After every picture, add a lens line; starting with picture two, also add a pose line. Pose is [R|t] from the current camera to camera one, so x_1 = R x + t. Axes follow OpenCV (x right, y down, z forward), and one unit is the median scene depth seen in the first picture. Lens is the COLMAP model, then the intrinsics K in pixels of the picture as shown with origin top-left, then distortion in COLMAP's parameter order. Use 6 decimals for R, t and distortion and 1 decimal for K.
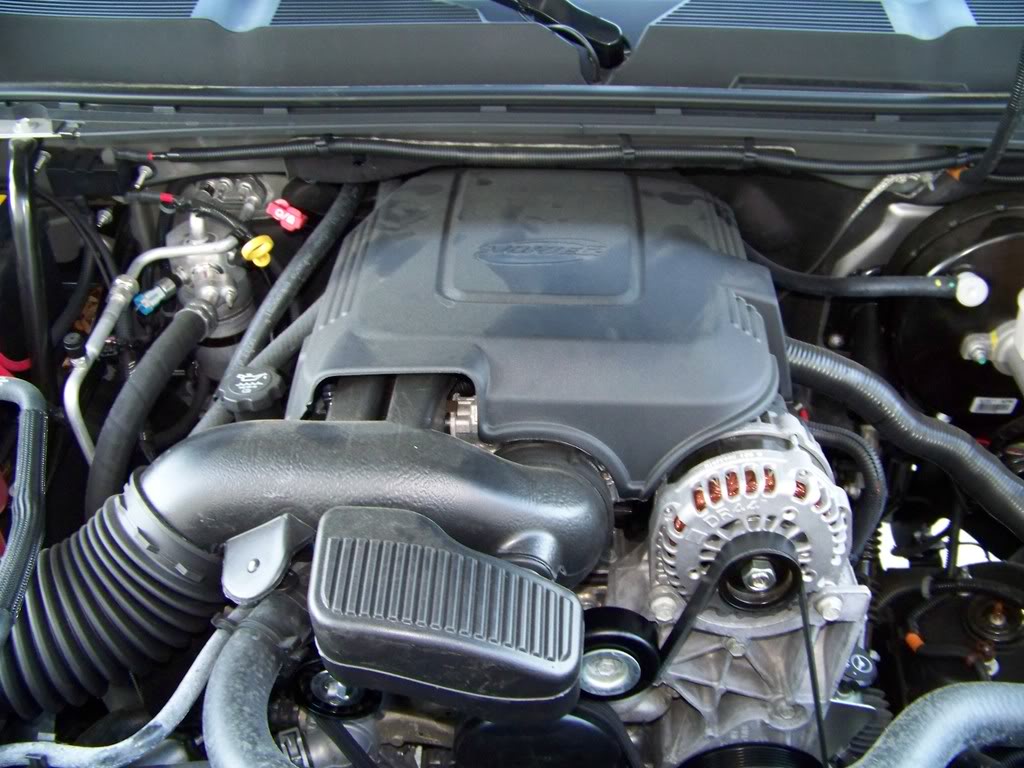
lens RADIAL K [[1083.5, 0, 512.0], [0, 1083.5, 384.0], [0, 0, 1]] dist [-0.237903, 0.215514]
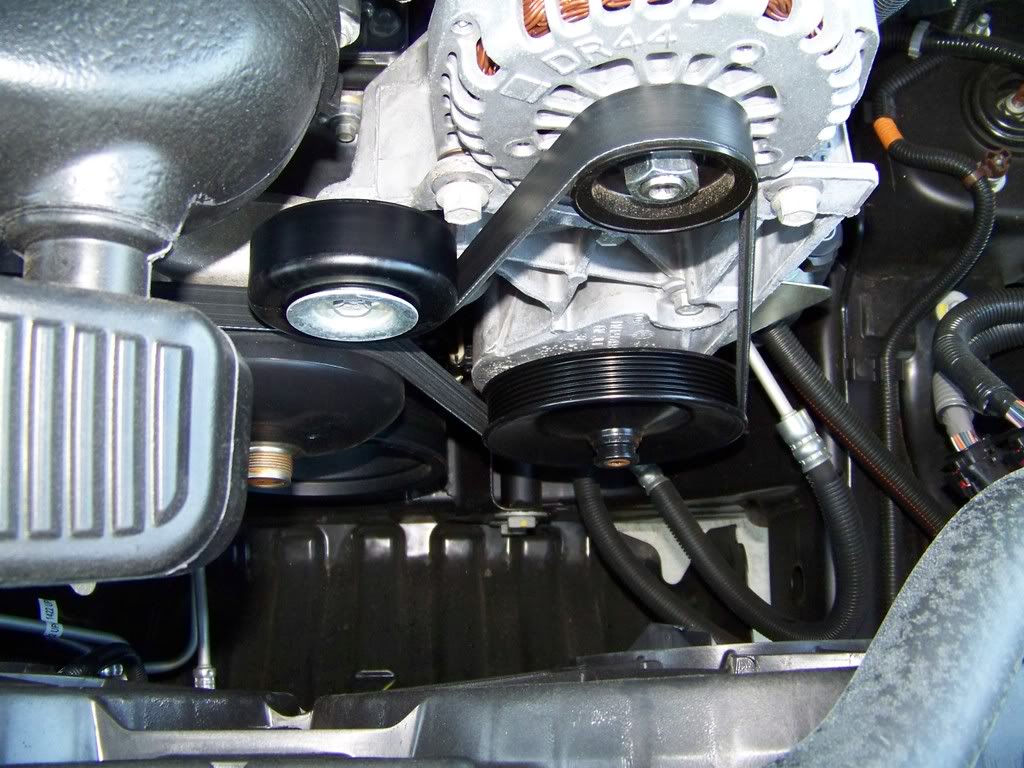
lens RADIAL K [[1083.5, 0, 512.0], [0, 1083.5, 384.0], [0, 0, 1]] dist [-0.237903, 0.215514]
pose [[0.994361, -0.044744, 0.096146, 0.120008], [-0.022928, 0.794479, 0.606858, -0.024085], [-0.103539, -0.605641, 0.788973, 0.589938]]
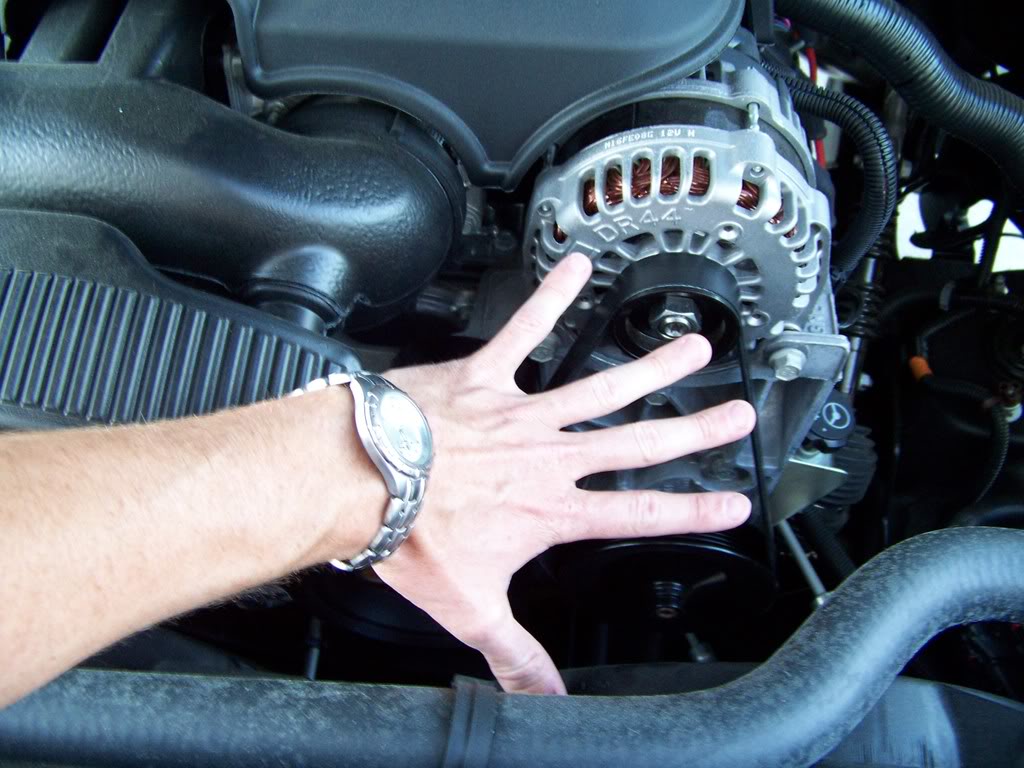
lens RADIAL K [[1083.5, 0, 512.0], [0, 1083.5, 384.0], [0, 0, 1]] dist [-0.237903, 0.215514]
pose [[0.998245, 0.052181, -0.028001, 0.151483], [-0.038474, 0.930919, 0.363194, -0.019531], [0.045019, -0.361479, 0.931293, 0.361100]]
